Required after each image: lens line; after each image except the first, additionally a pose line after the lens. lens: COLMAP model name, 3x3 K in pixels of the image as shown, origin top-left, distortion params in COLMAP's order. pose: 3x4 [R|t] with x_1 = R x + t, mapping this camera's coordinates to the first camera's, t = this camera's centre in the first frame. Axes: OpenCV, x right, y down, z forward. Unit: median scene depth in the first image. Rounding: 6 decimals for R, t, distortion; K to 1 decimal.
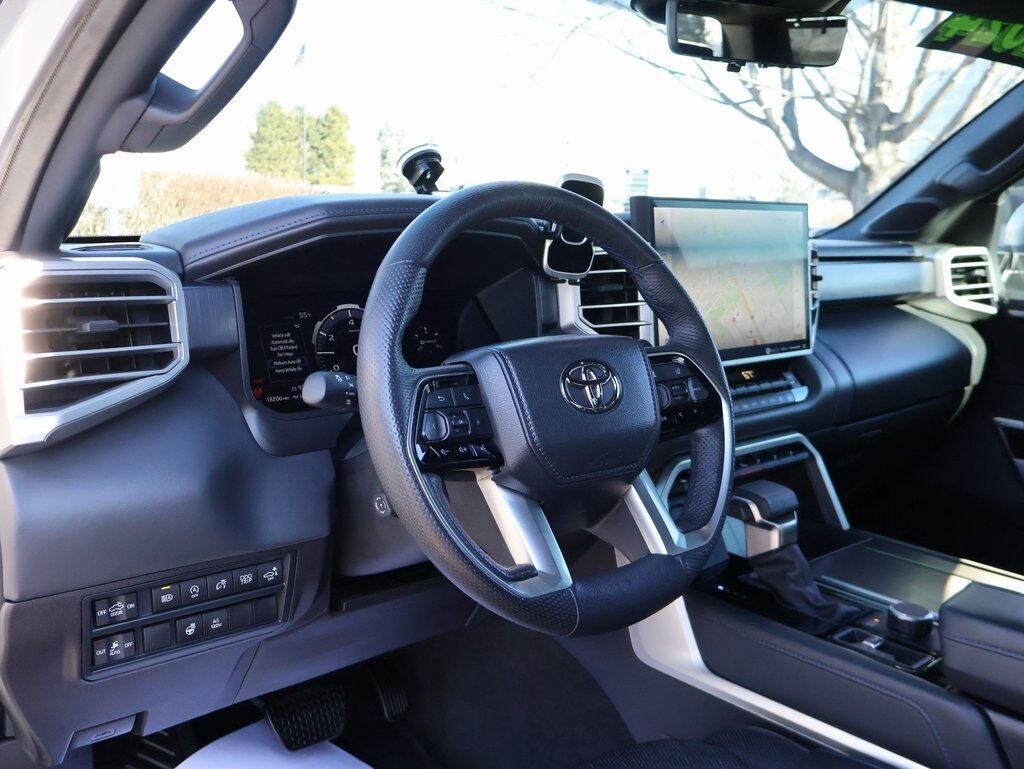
lens RADIAL K [[954.9, 0, 517.5], [0, 954.9, 378.2], [0, 0, 1]] dist [-0.016266, 0.000000]
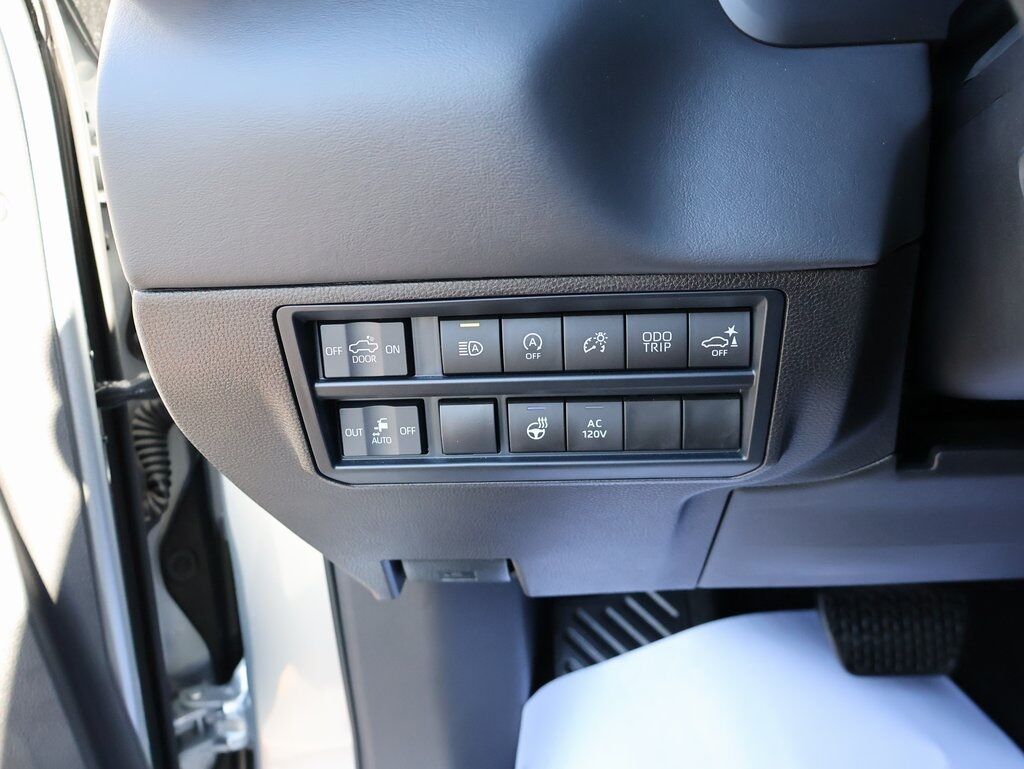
lens RADIAL K [[954.9, 0, 514.9], [0, 954.9, 382.6], [0, 0, 1]] dist [-0.016266, 0.000000]
pose [[0.738002, 0.179493, -0.650489, -0.047683], [-0.053773, 0.976552, 0.208458, 0.126650], [0.672653, -0.118863, 0.730349, 0.569831]]
